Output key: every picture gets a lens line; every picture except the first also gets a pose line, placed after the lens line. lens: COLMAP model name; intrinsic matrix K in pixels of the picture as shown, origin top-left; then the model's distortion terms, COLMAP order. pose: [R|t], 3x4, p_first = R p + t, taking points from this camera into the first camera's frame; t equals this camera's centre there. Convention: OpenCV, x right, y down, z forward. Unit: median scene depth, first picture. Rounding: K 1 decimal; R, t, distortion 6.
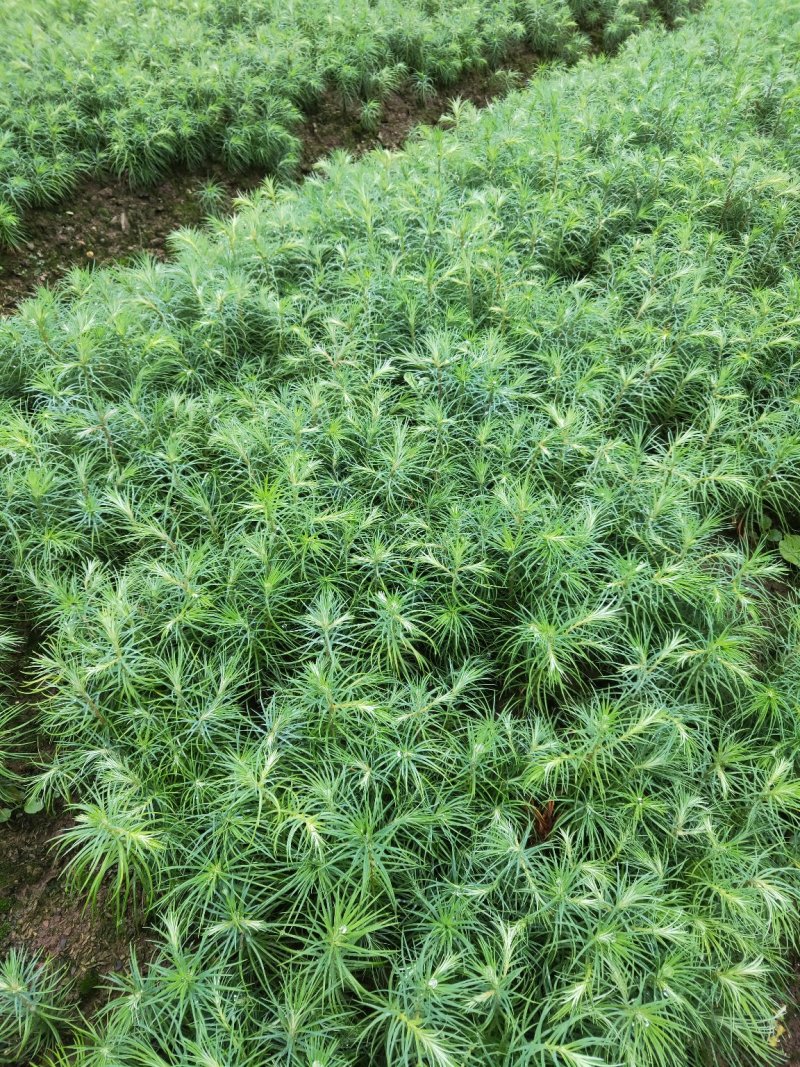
lens RADIAL K [[807.8, 0, 400.0], [0, 807.8, 539.1], [0, 0, 1]] dist [-0.019801, 0.051516]
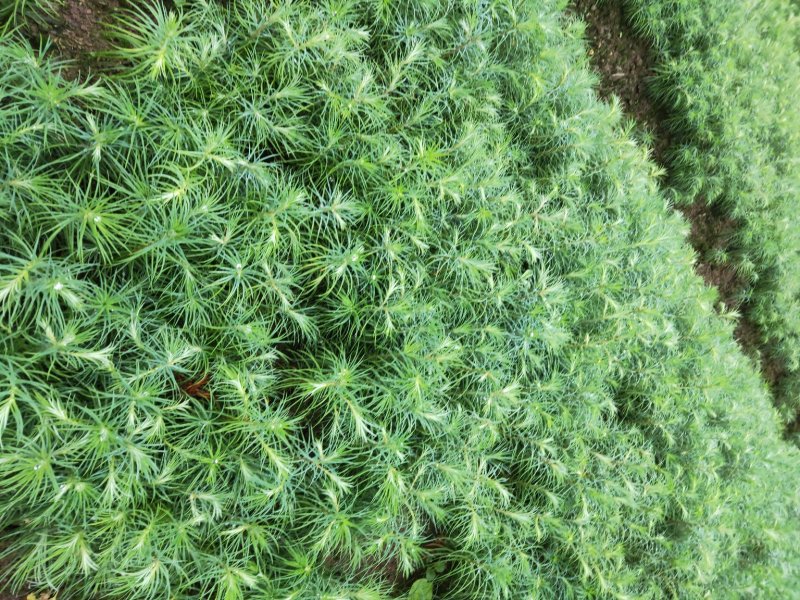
lens RADIAL K [[603.2, 0, 394.4], [0, 603.2, 293.9], [0, 0, 1]] dist [-0.017287, 0.050227]
pose [[0.084251, 0.995187, -0.050040, 0.093262], [-0.996442, 0.084265, -0.001839, 0.023479], [0.002386, 0.050017, 0.998746, 0.046881]]
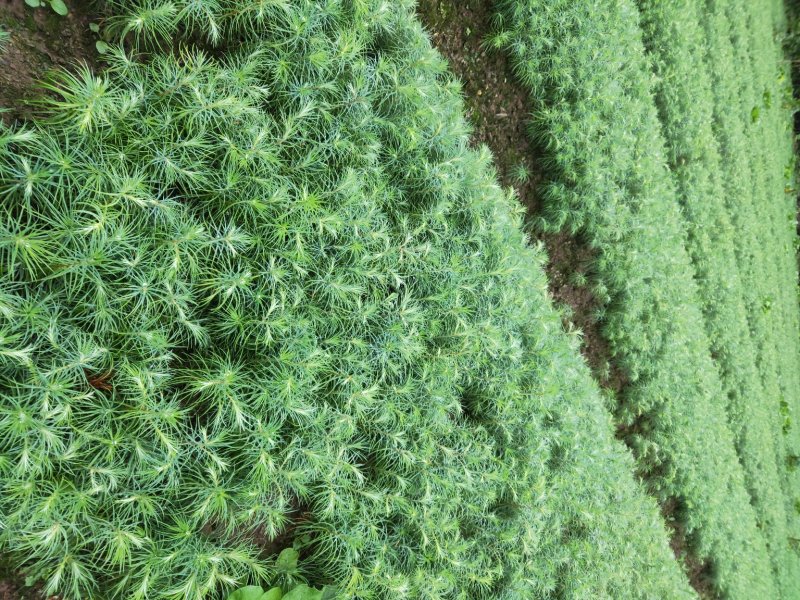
lens RADIAL K [[605.7, 0, 398.4], [0, 605.7, 303.8], [0, 0, 1]] dist [-0.019801, 0.051516]
pose [[0.024197, 0.999607, -0.014155, 0.054358], [-0.985927, 0.021519, -0.165783, -0.019057], [-0.165413, 0.017967, 0.986061, -0.194073]]
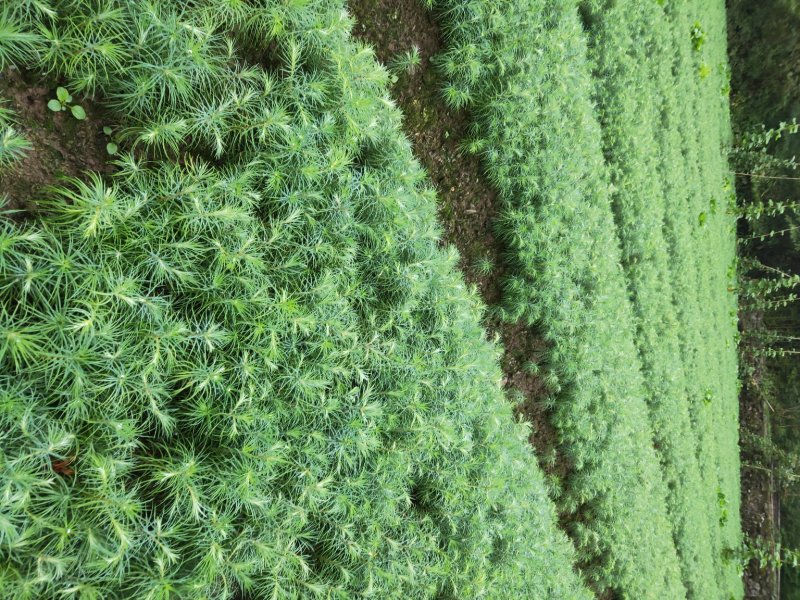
lens RADIAL K [[601.7, 0, 401.6], [0, 601.7, 292.9], [0, 0, 1]] dist [-0.017096, 0.050976]
pose [[-0.065167, 0.989539, -0.128706, -0.041066], [-0.968251, -0.093898, -0.231676, 0.013714], [-0.241337, 0.109522, 0.964241, -0.275314]]
